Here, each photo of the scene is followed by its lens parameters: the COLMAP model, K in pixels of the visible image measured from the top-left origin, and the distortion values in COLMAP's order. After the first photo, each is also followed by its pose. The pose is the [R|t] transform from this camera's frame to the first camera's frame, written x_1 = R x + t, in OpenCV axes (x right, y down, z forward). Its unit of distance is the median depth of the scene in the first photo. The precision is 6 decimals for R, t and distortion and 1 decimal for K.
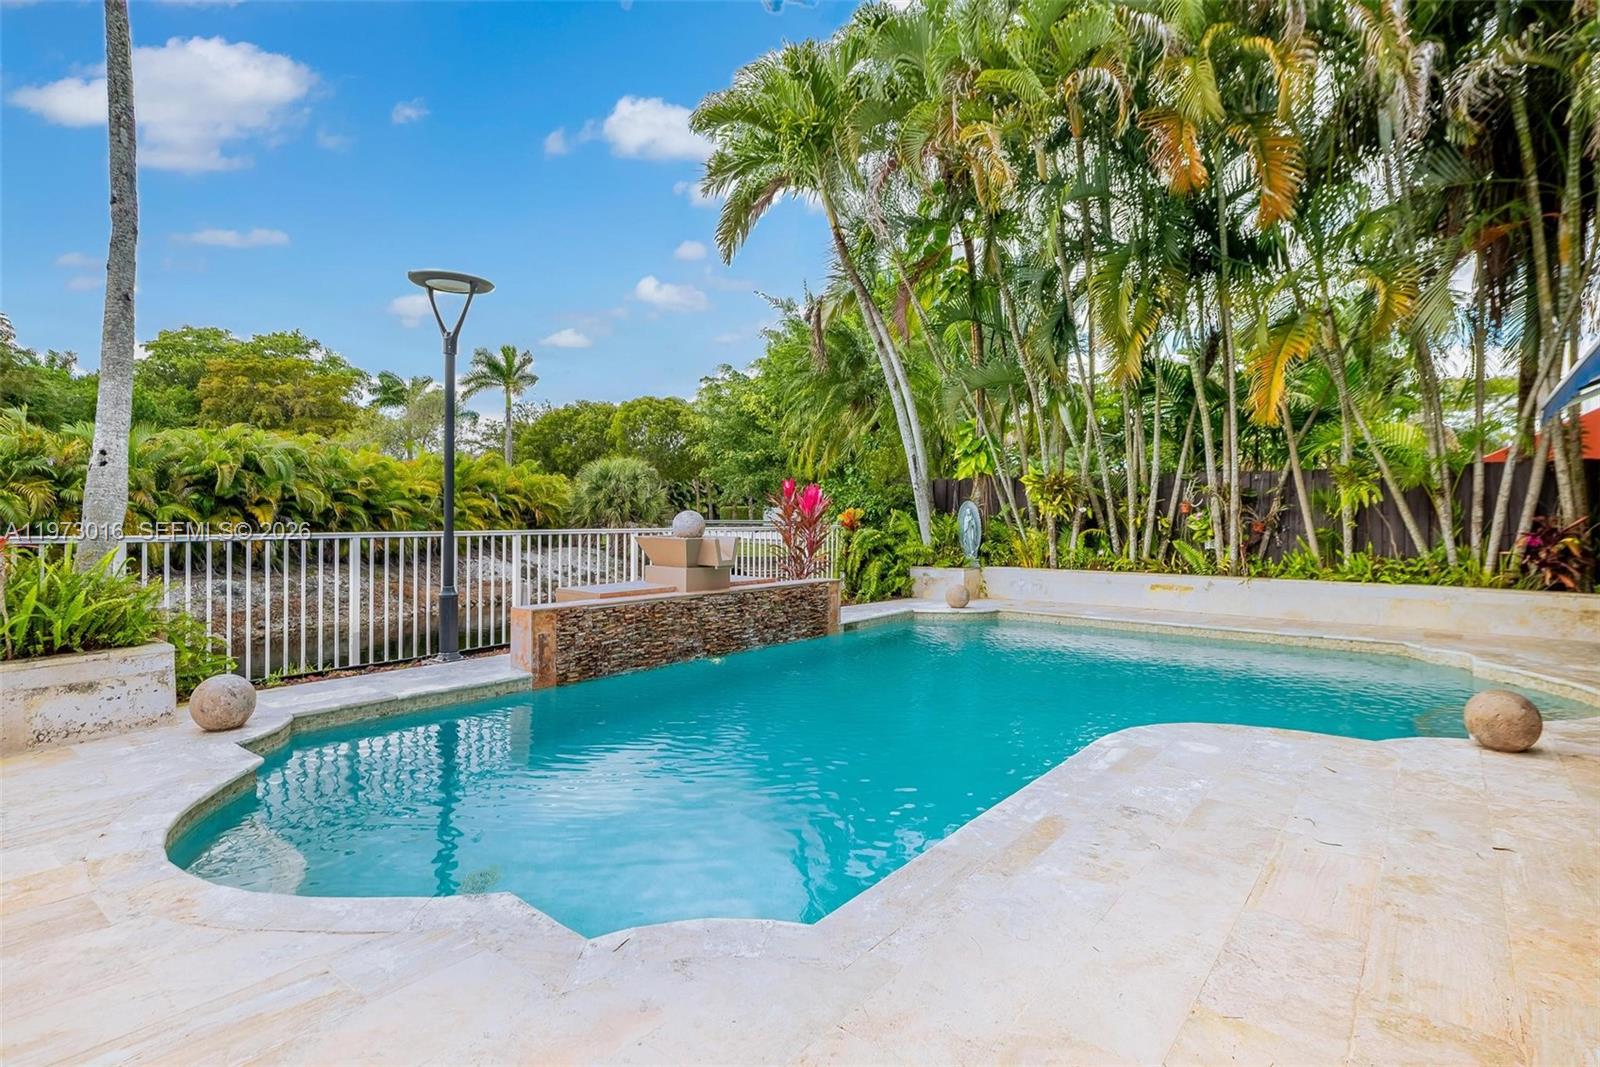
lens RADIAL K [[800.1, 0, 803.8], [0, 800.1, 517.4], [0, 0, 1]] dist [0.003994, 0.000527]
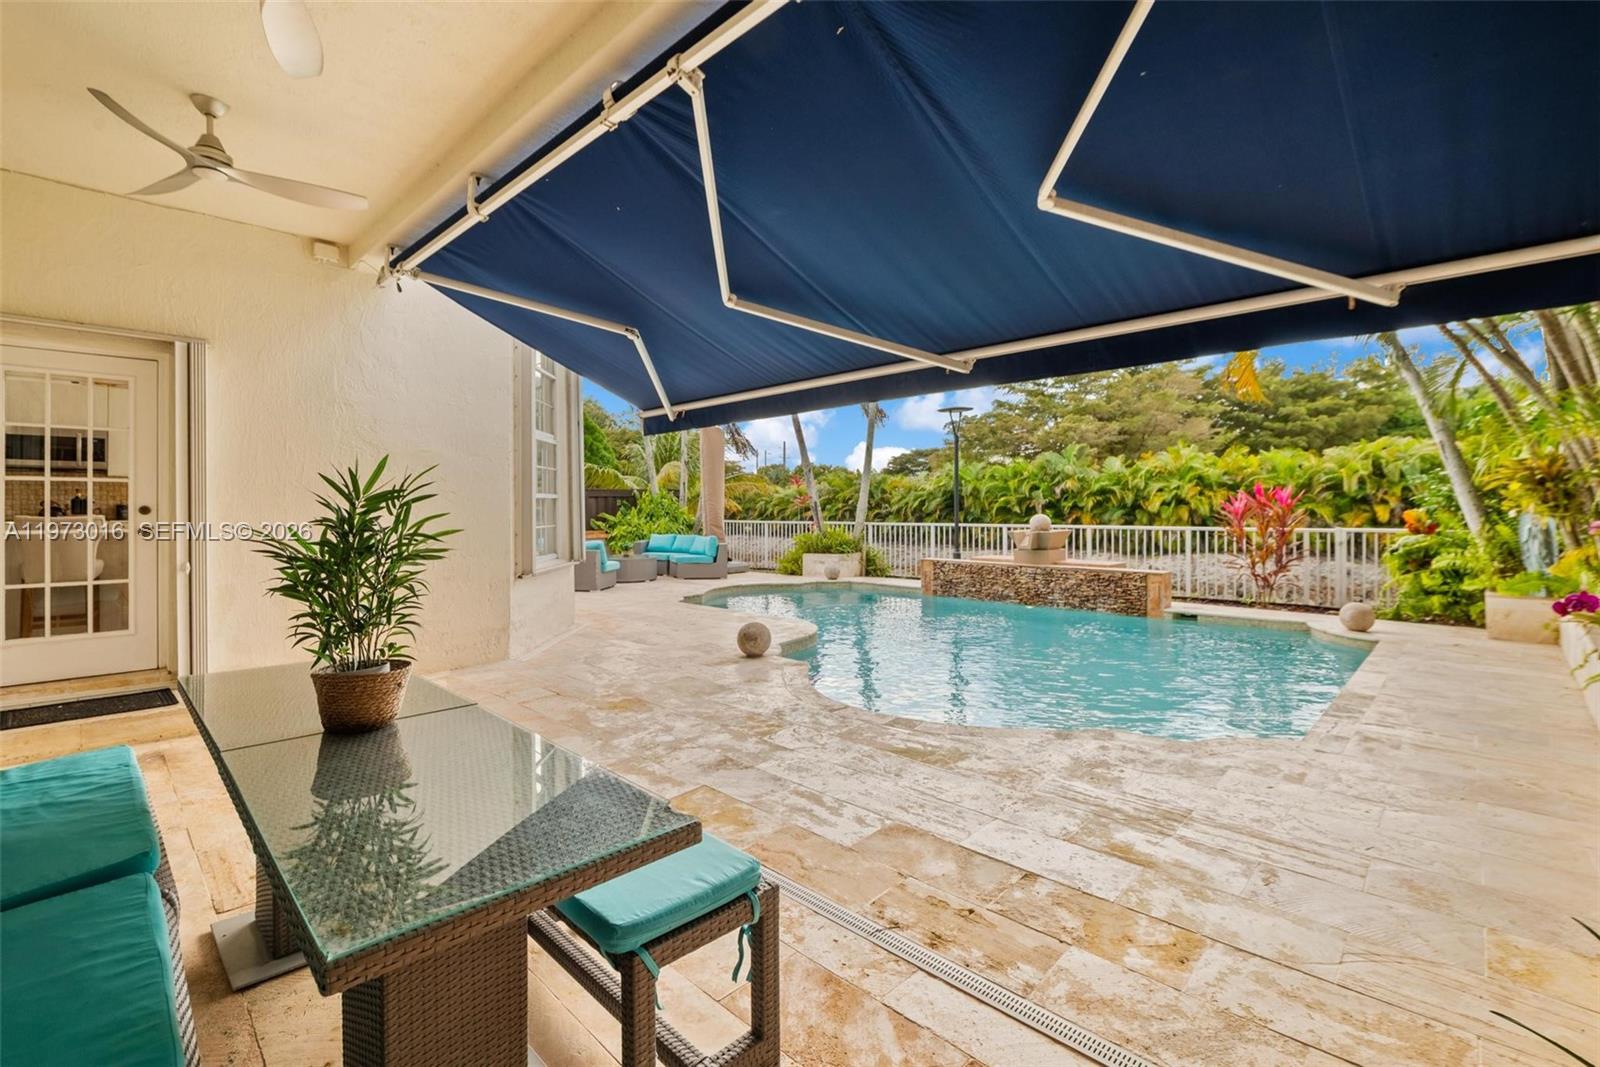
lens RADIAL K [[692.5, 0, 813.1], [0, 692.5, 502.1], [0, 0, 1]] dist [-0.000232, 0.000136]
pose [[-0.076891, -0.012578, -0.996960, 0.923476], [0.001342, 0.999918, -0.012719, -0.011114], [0.997039, -0.002316, -0.076868, 0.479620]]
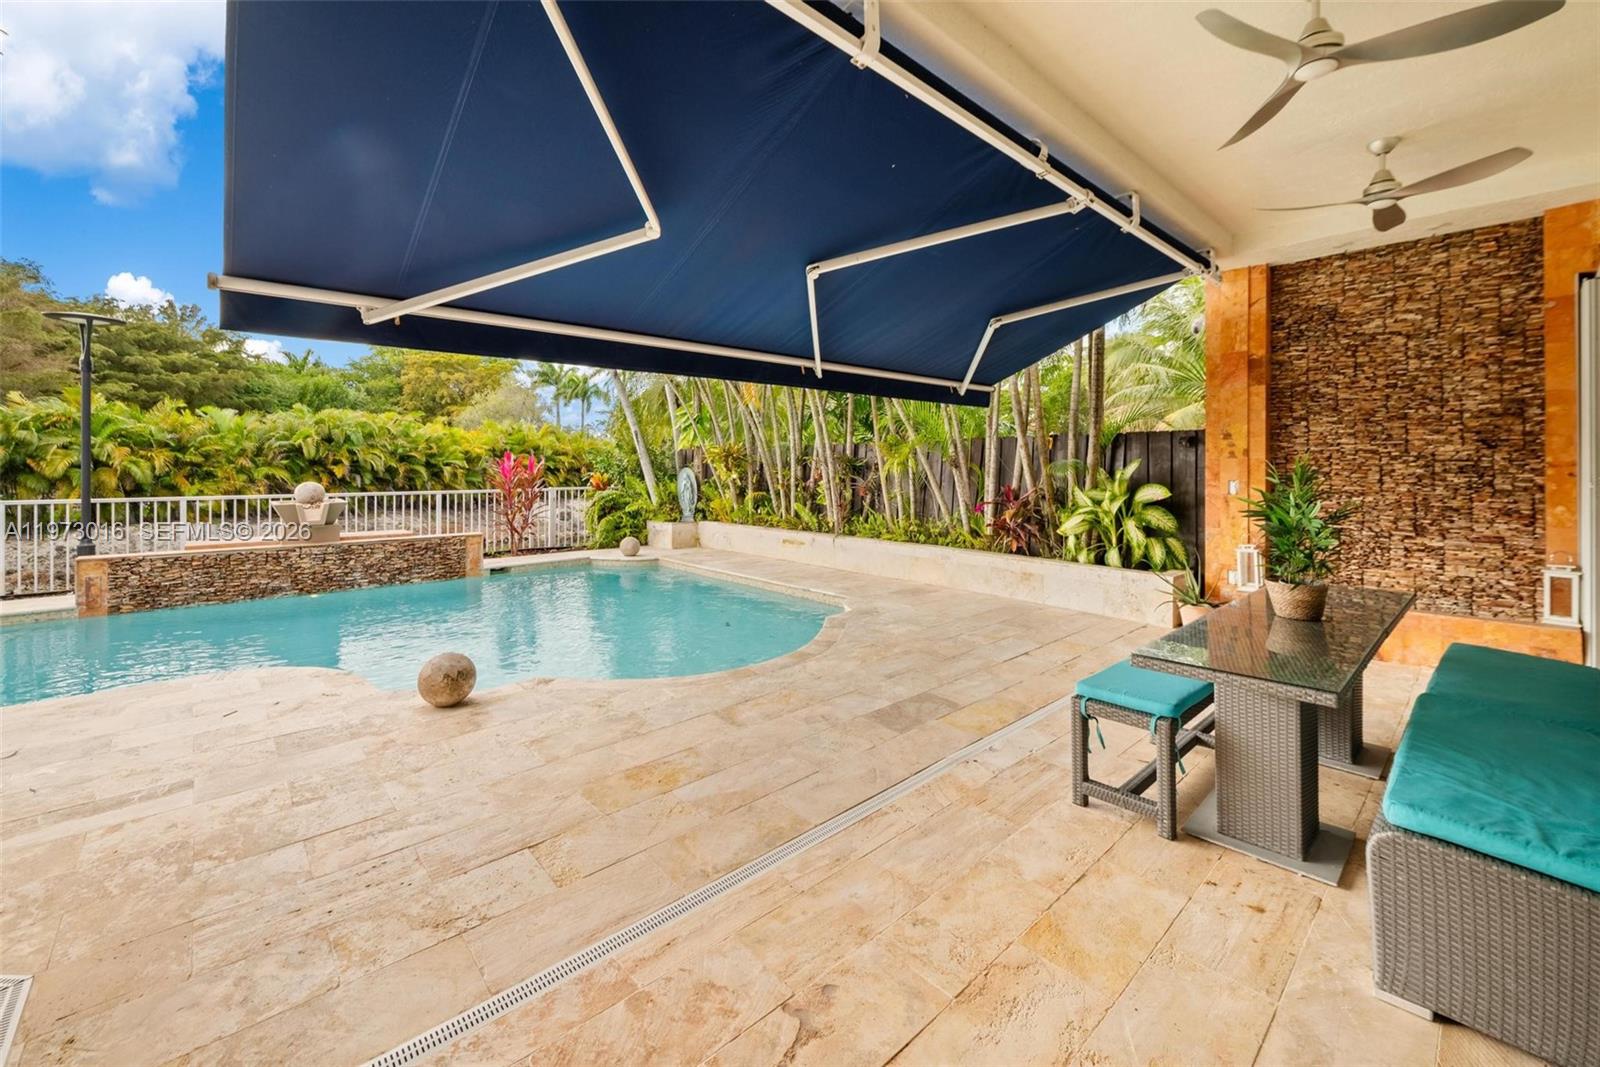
lens RADIAL K [[647.6, 0, 804.4], [0, 647.6, 458.6], [0, 0, 1]] dist [-0.001618, -0.000149]
pose [[0.988072, -0.004765, -0.153917, 0.597288], [0.002478, 0.999884, -0.015046, -0.020460], [0.153971, 0.014485, 0.987969, 0.057054]]
